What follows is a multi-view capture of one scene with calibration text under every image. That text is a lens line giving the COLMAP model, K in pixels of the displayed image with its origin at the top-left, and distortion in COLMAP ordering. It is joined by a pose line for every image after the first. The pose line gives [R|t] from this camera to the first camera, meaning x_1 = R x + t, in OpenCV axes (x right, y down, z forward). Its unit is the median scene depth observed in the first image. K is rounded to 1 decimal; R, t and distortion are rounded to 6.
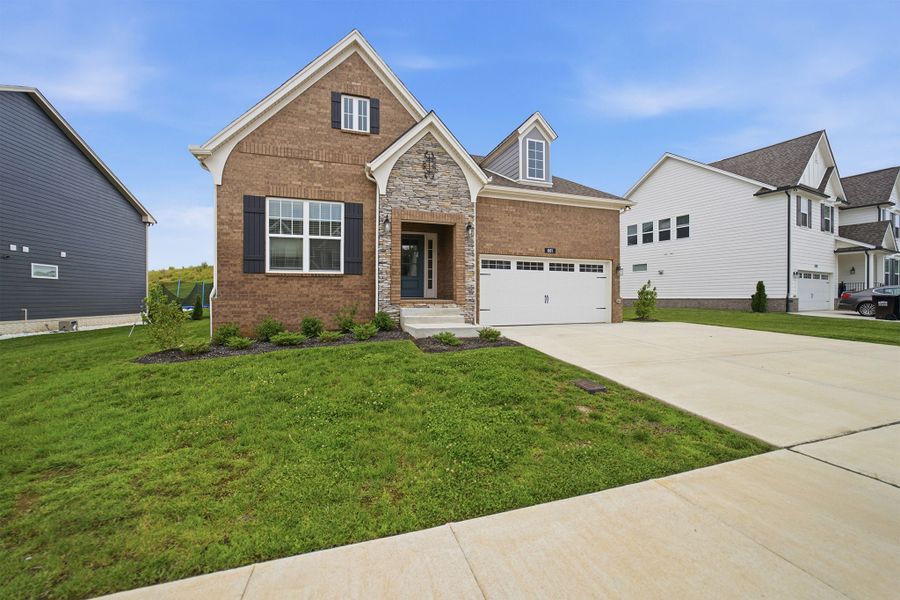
lens RADIAL K [[367.6, 0, 448.3], [0, 367.6, 299.2], [0, 0, 1]] dist [-0.002063, 0.000263]
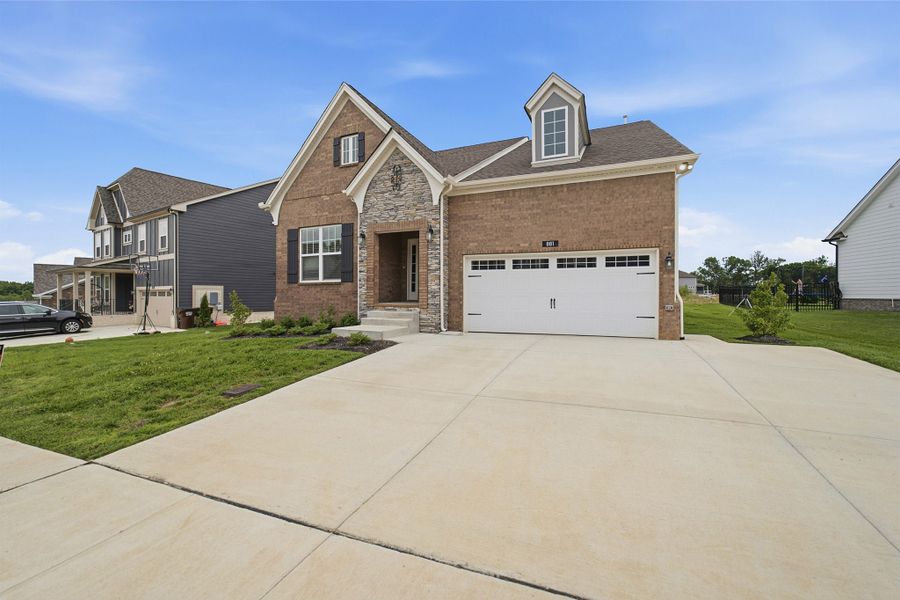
lens RADIAL K [[367.6, 0, 448.3], [0, 367.6, 299.2], [0, 0, 1]] dist [-0.002063, 0.000263]
pose [[0.750004, 0.005819, -0.661407, 0.800447], [-0.002444, 0.999979, 0.006026, -0.017631], [0.661429, -0.002903, 0.750003, 0.302204]]
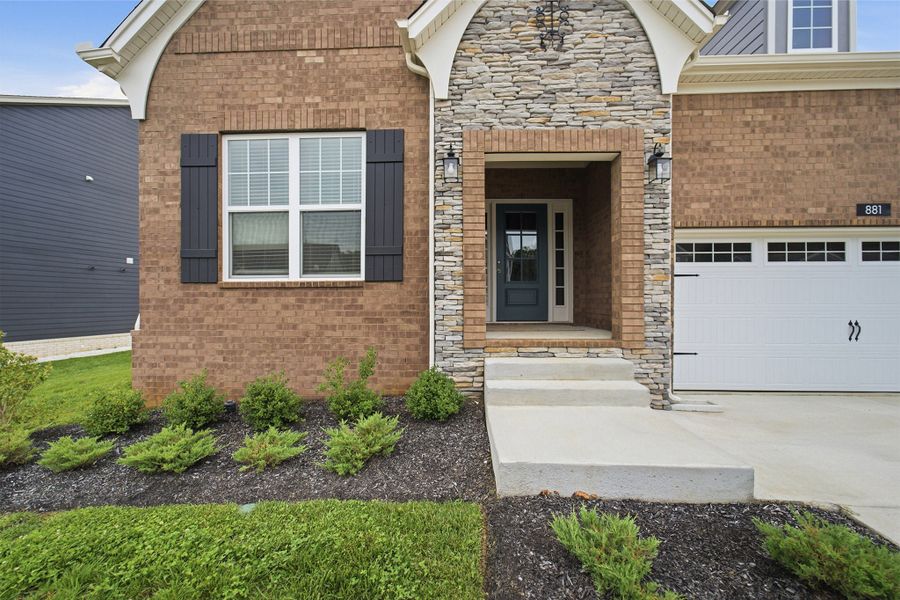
lens RADIAL K [[363.1, 0, 444.8], [0, 363.1, 304.4], [0, 0, 1]] dist [0.007789, 0.000564]
pose [[0.938357, 0.001638, -0.345664, -0.022976], [-0.000519, 0.999994, 0.003330, -0.039614], [0.345668, -0.002945, 0.938352, 0.584751]]
